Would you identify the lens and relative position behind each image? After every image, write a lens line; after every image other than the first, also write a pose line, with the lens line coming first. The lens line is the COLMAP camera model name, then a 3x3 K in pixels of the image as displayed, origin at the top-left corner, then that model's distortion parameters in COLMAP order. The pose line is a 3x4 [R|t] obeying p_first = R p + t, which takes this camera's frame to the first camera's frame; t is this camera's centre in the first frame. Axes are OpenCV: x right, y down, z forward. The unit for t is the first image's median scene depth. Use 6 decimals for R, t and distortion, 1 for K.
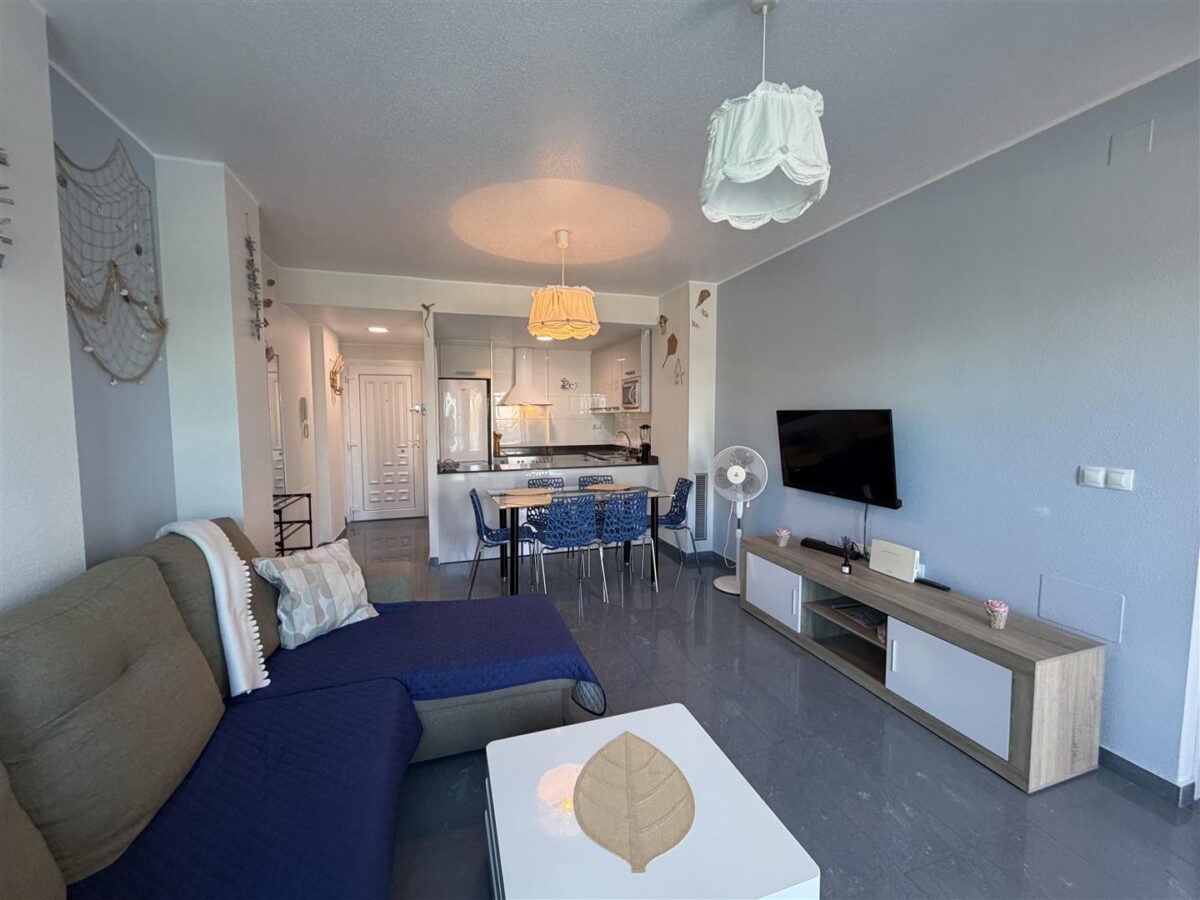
lens RADIAL K [[474.6, 0, 597.2], [0, 474.6, 445.8], [0, 0, 1]] dist [-0.001832, 0.000056]
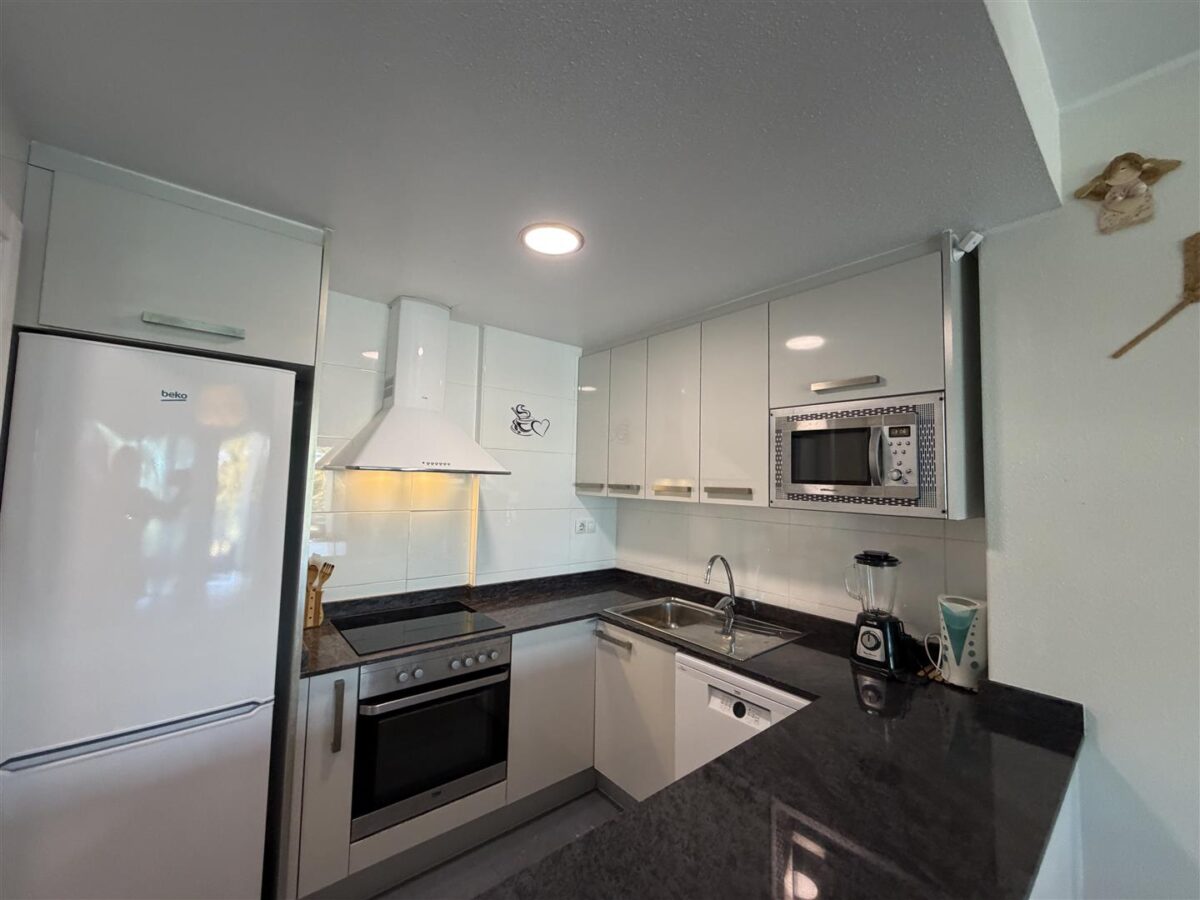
lens RADIAL K [[474.6, 0, 594.4], [0, 474.6, 455.5], [0, 0, 1]] dist [-0.001832, 0.000056]
pose [[0.930144, 0.053136, 0.363330, -0.155226], [-0.010986, 0.993058, -0.117108, -0.056394], [-0.367031, 0.104936, 0.924271, 0.630761]]
